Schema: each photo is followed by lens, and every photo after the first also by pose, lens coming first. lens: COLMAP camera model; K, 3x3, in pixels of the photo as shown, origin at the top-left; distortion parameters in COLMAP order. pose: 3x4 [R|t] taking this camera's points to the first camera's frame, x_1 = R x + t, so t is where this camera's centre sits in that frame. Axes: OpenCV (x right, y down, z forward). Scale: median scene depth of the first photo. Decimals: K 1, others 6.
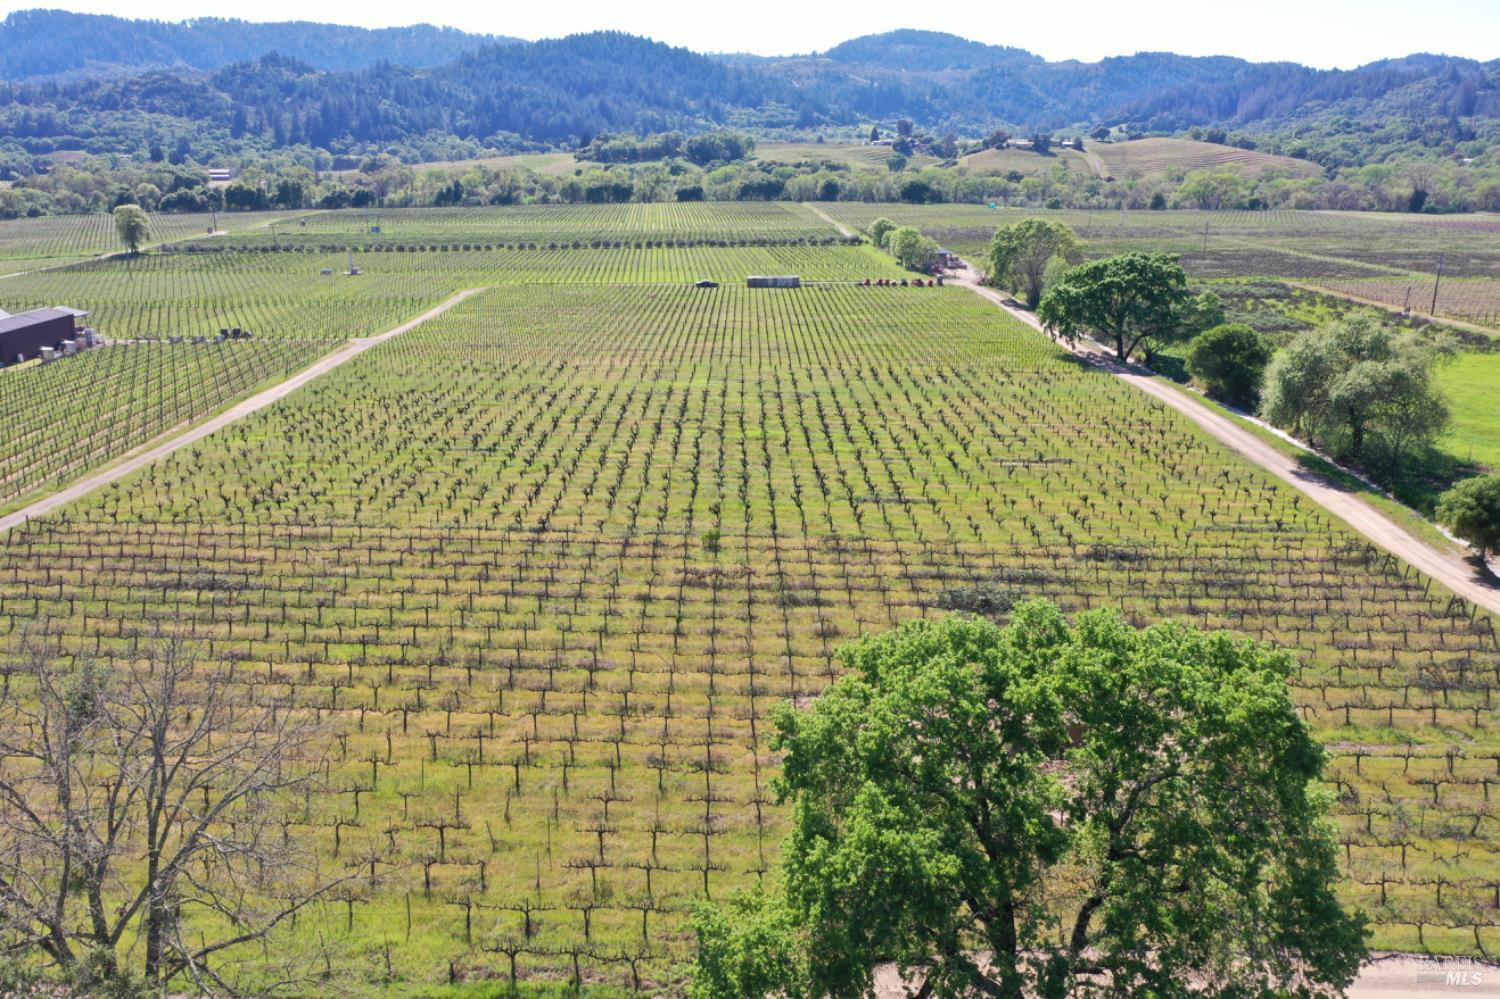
lens RADIAL K [[1227.0, 0, 753.8], [0, 1227.0, 495.4], [0, 0, 1]] dist [-0.002546, -0.003492]
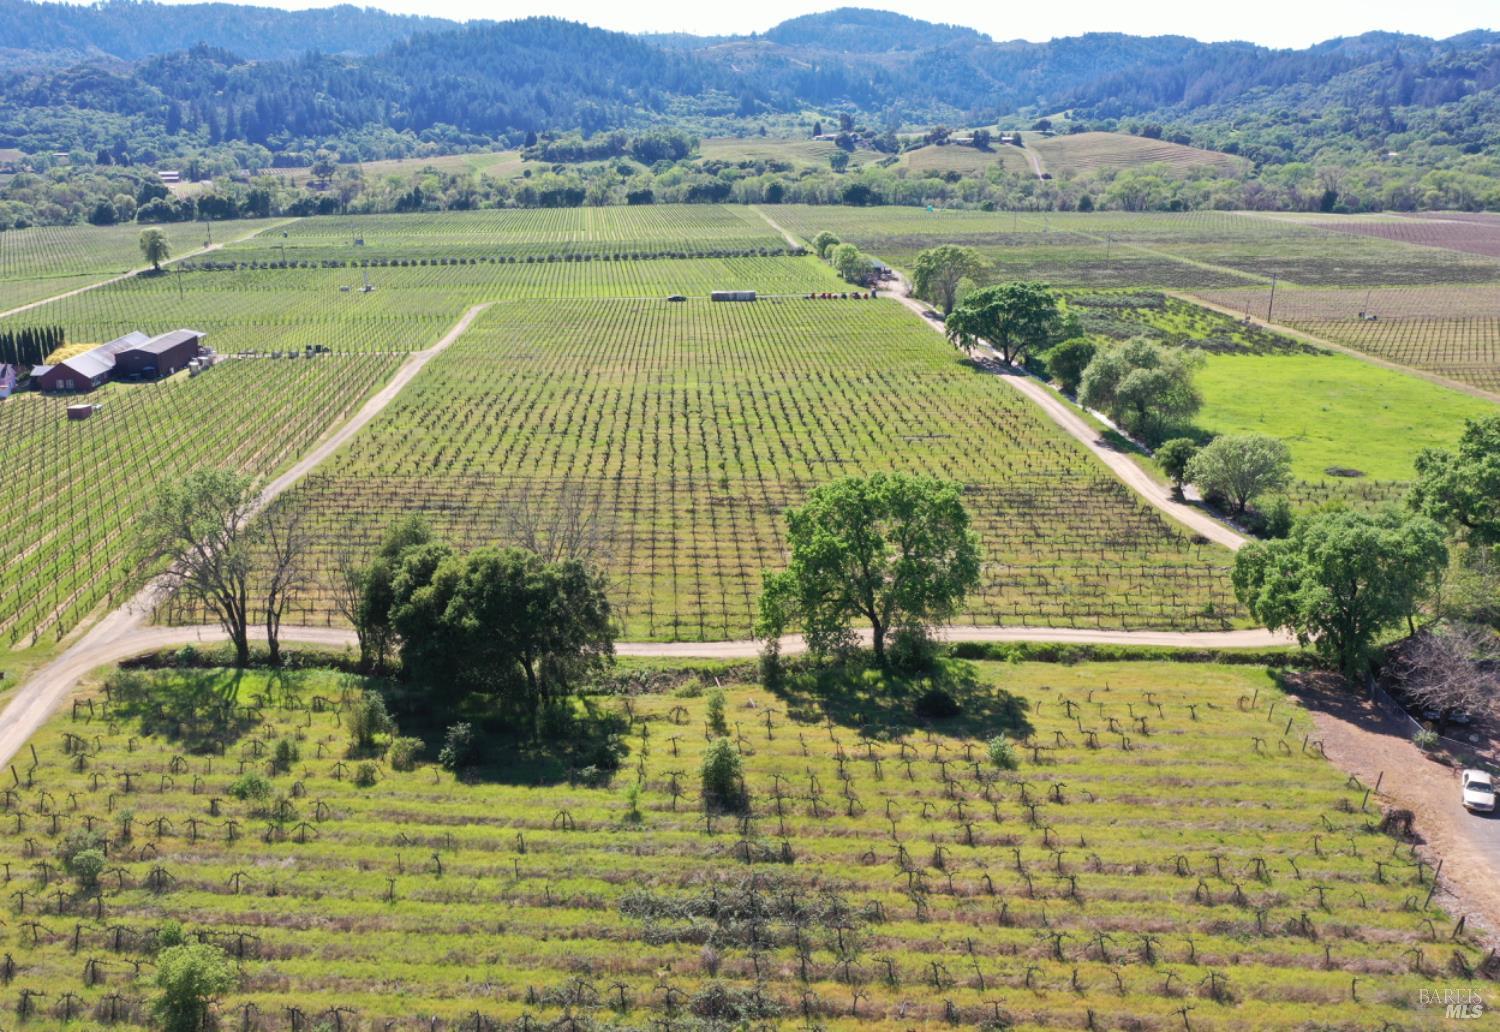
lens RADIAL K [[1285.3, 0, 745.2], [0, 1285.3, 517.3], [0, 0, 1]] dist [0.000130, -0.002081]
pose [[0.999167, -0.014022, 0.038336, -0.010766], [0.013349, 0.999753, 0.017748, 0.007884], [-0.038576, -0.017222, 0.999107, -0.111170]]
